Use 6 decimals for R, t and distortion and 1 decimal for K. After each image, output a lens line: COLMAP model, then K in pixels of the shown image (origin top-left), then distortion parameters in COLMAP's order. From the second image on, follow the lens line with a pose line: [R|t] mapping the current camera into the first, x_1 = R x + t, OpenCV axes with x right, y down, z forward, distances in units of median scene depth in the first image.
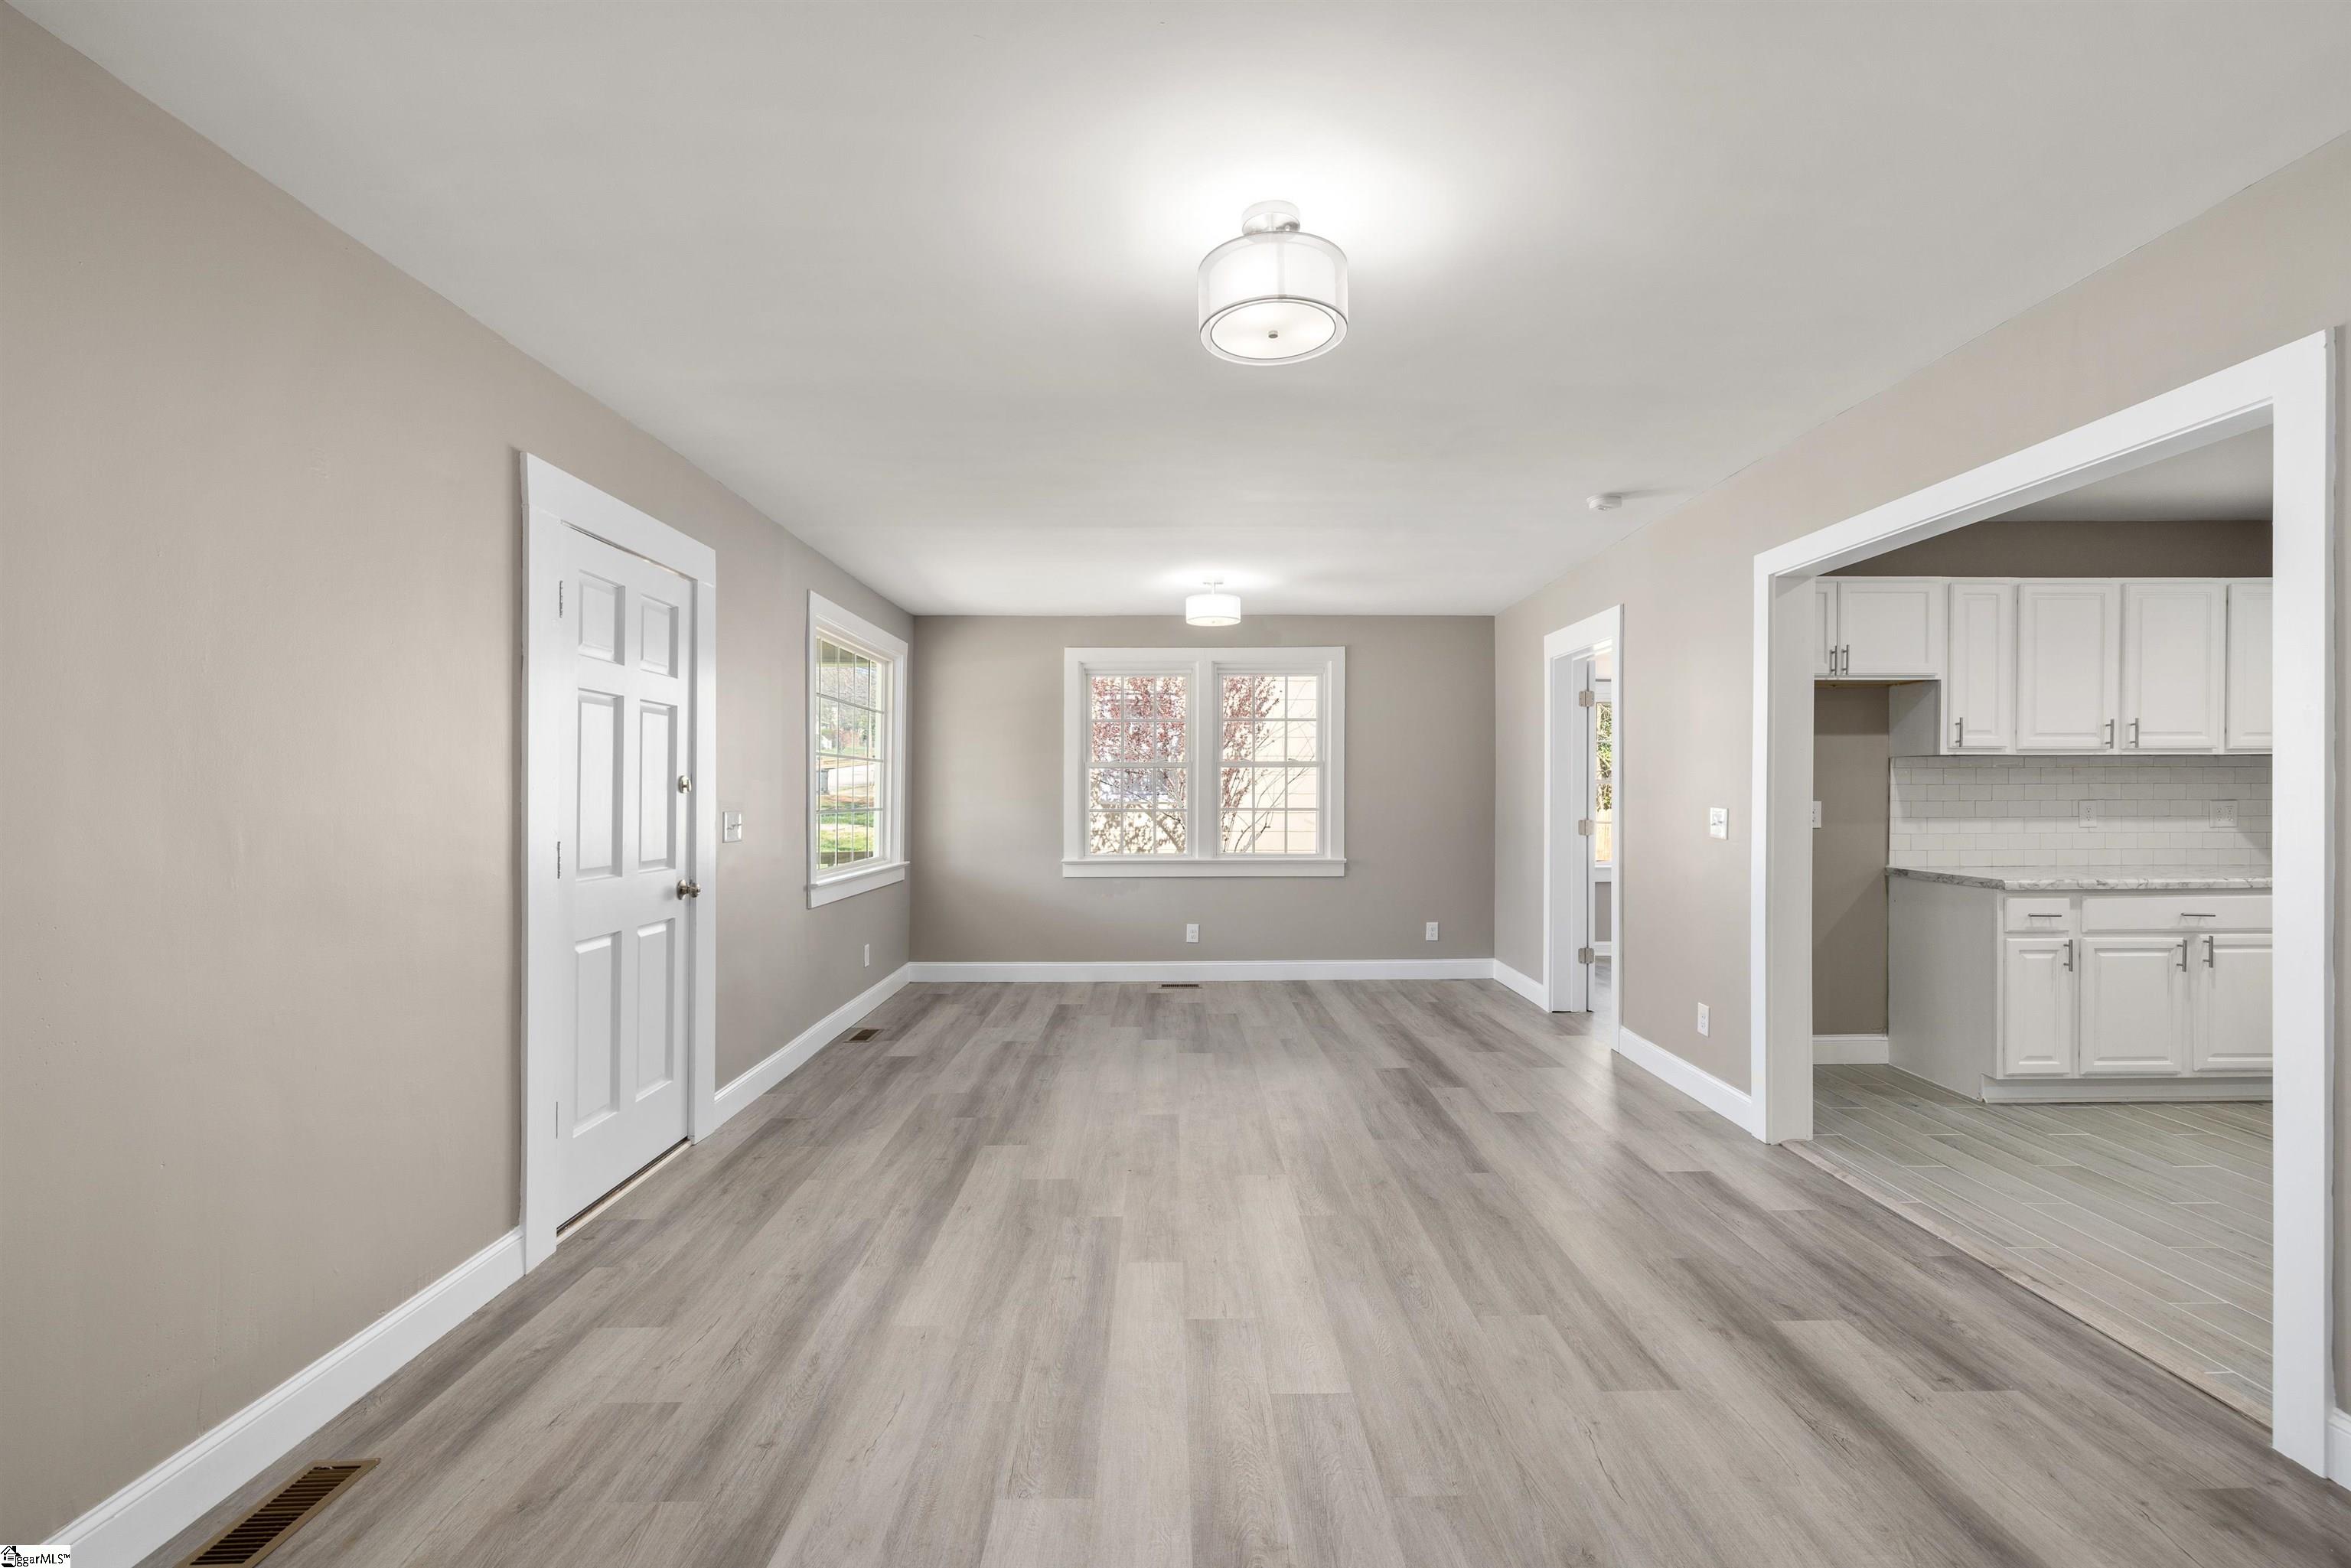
lens RADIAL K [[999.4, 0, 1188.7], [0, 999.4, 797.7], [0, 0, 1]] dist [0.001381, 0.000733]
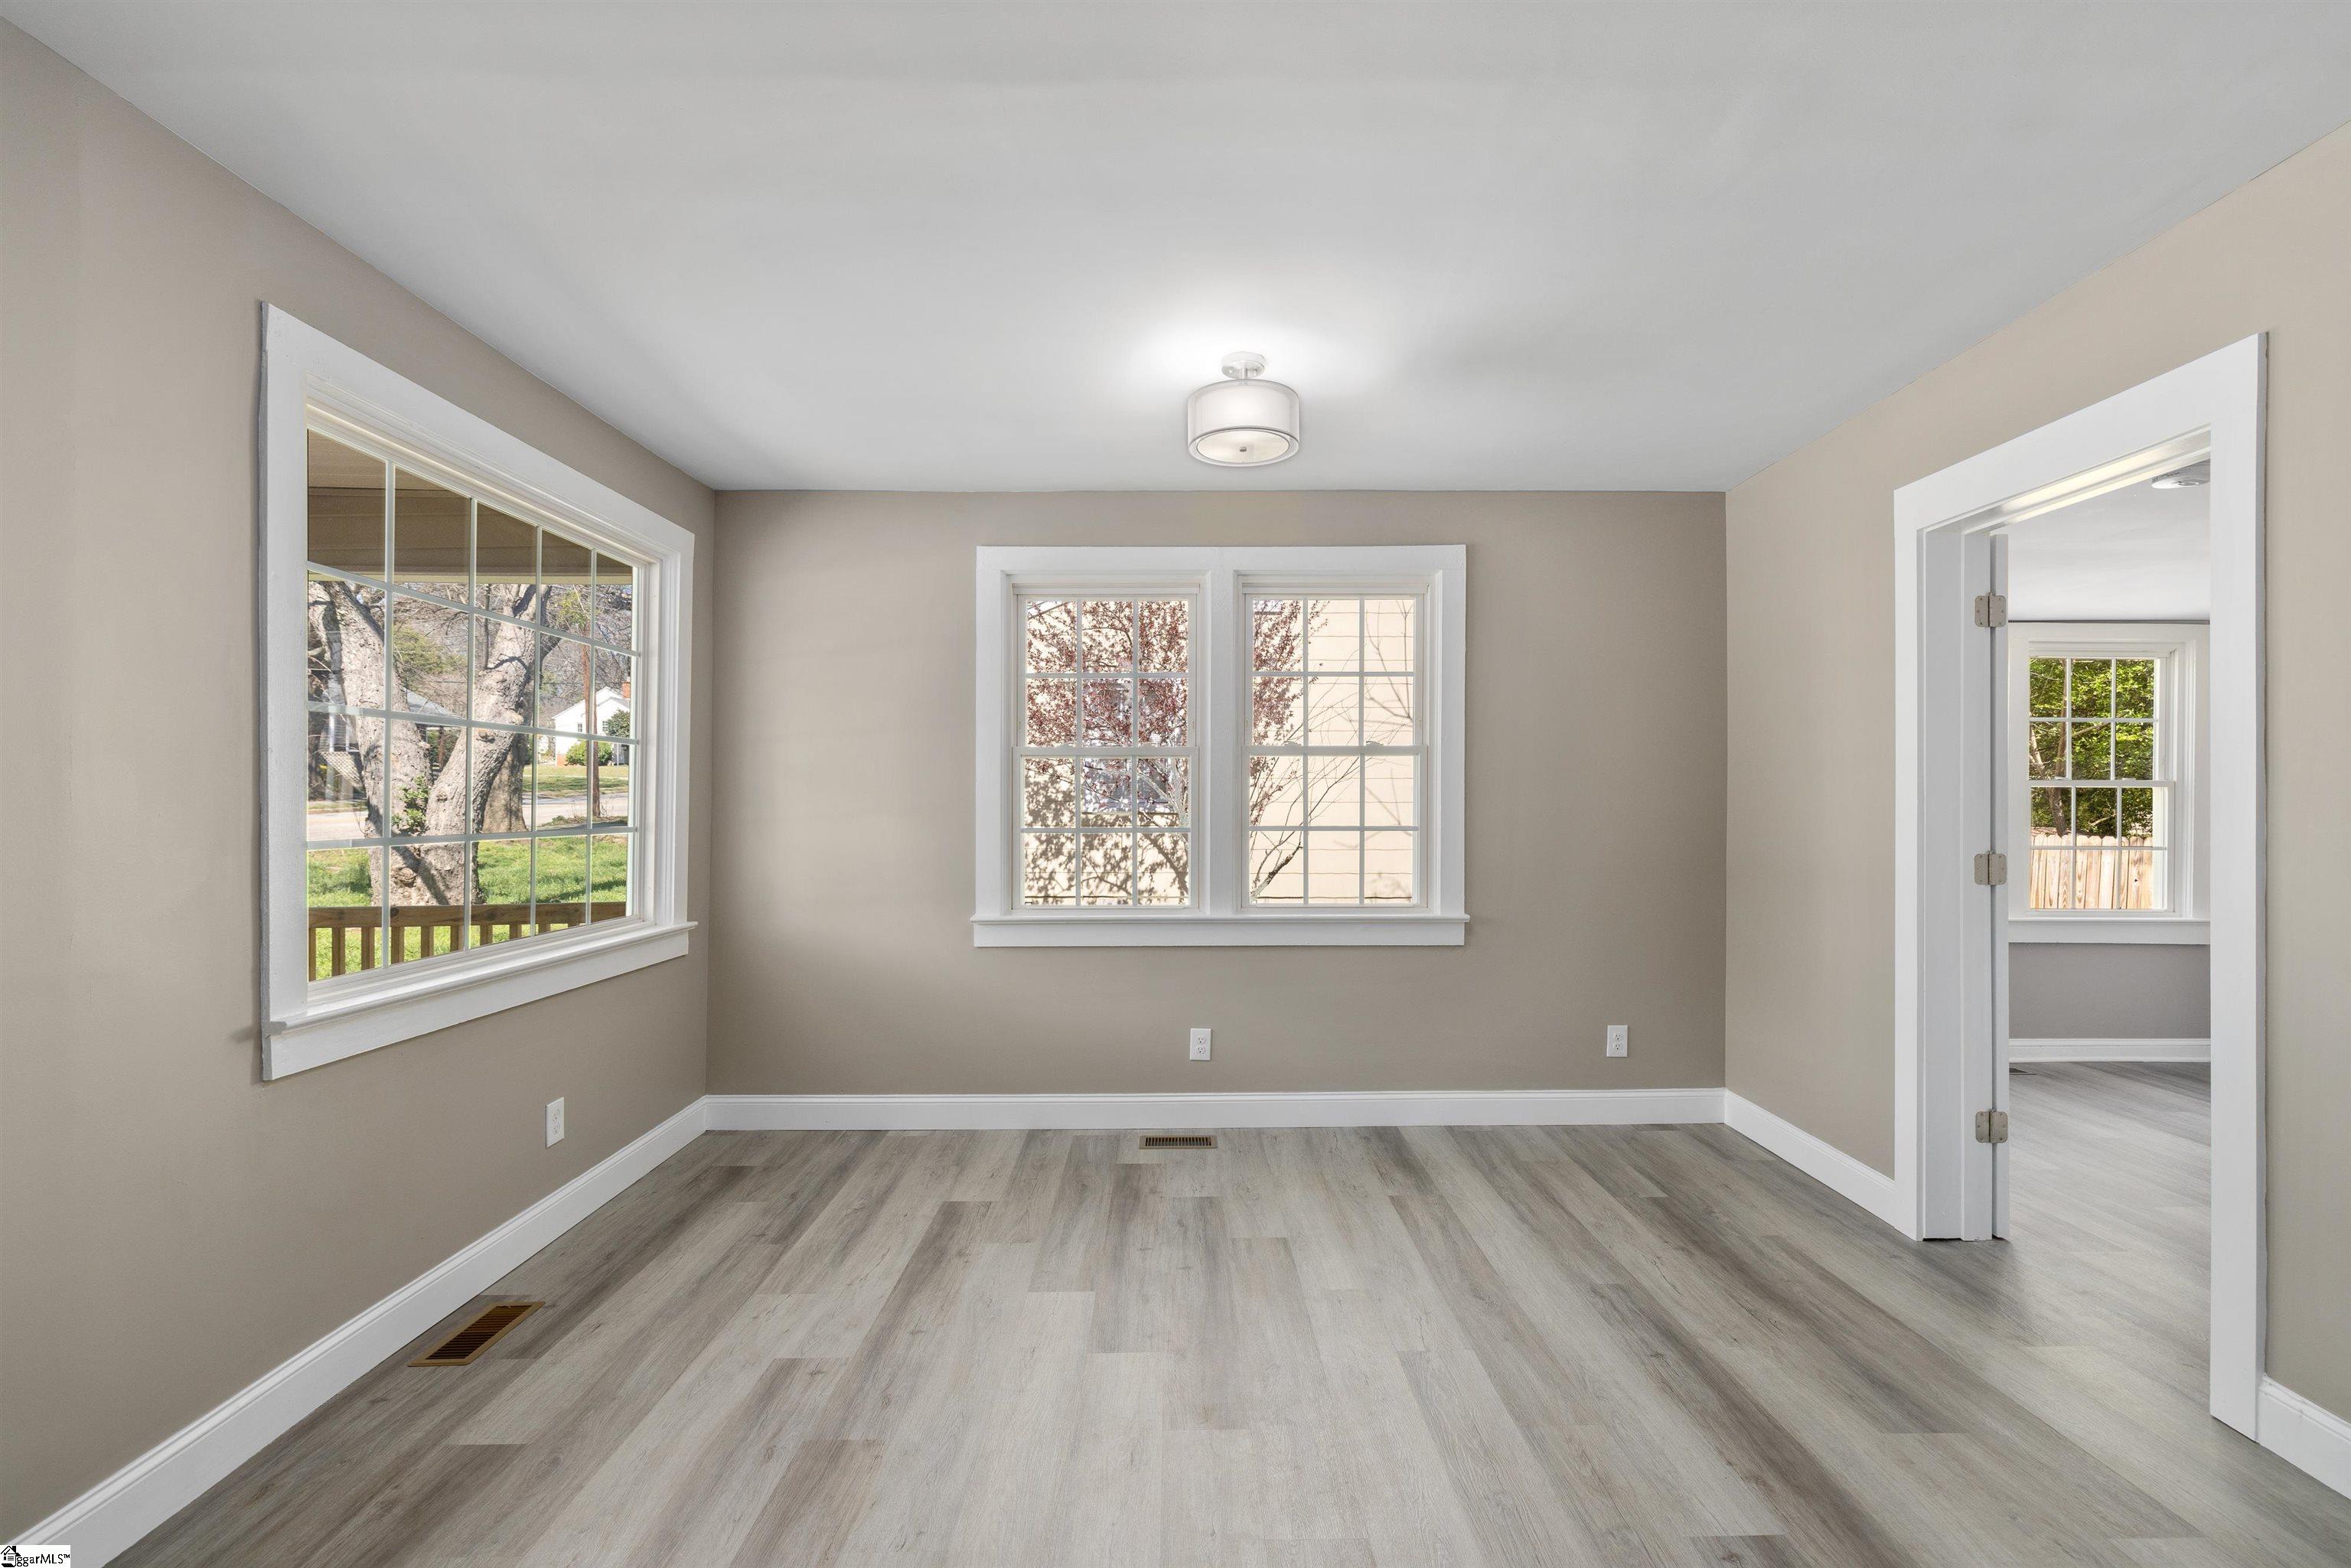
lens RADIAL K [[999.4, 0, 1193.0], [0, 999.4, 808.8], [0, 0, 1]] dist [0.001381, 0.000733]
pose [[0.999998, -0.000156, -0.002196, 0.001619], [0.000159, 0.999999, 0.001550, -0.001335], [0.002196, -0.001550, 0.999996, 0.671336]]
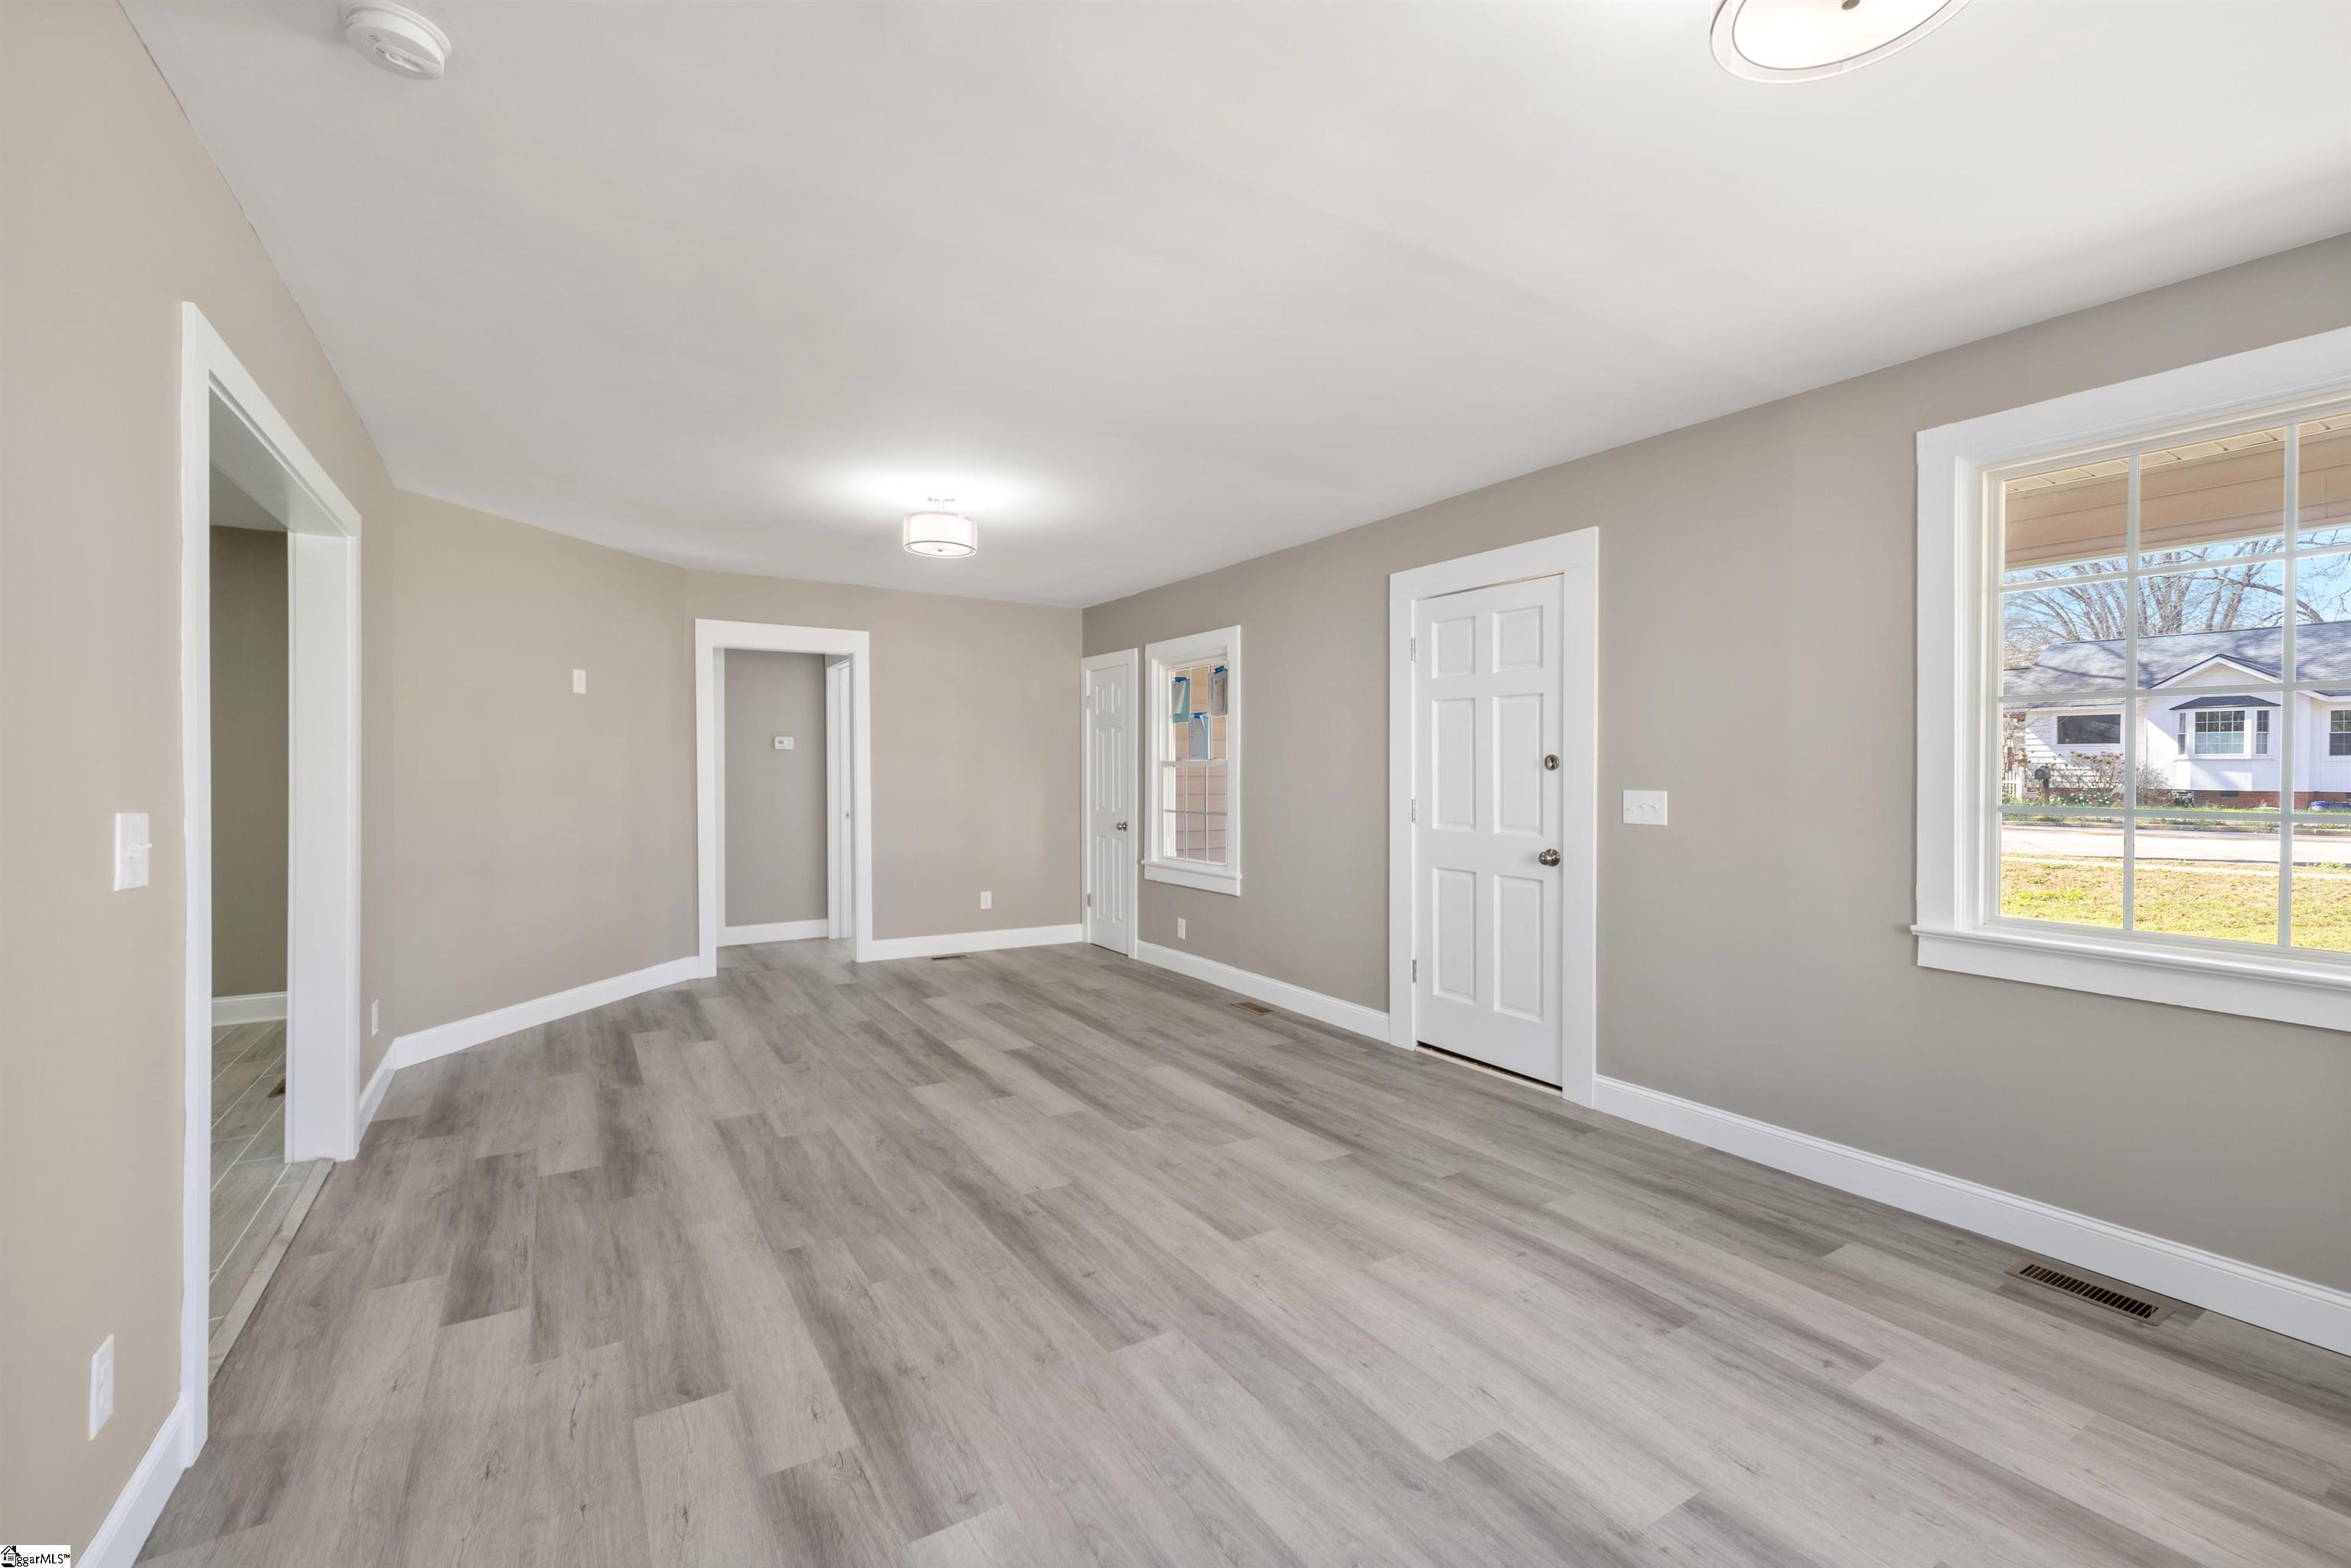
lens RADIAL K [[999.4, 0, 1196.5], [0, 999.4, 786.1], [0, 0, 1]] dist [0.001381, 0.000733]
pose [[-0.852310, 0.010885, -0.522923, 0.340721], [-0.002350, 0.999694, 0.024638, -0.012010], [0.523031, 0.022228, -0.852024, 1.451038]]
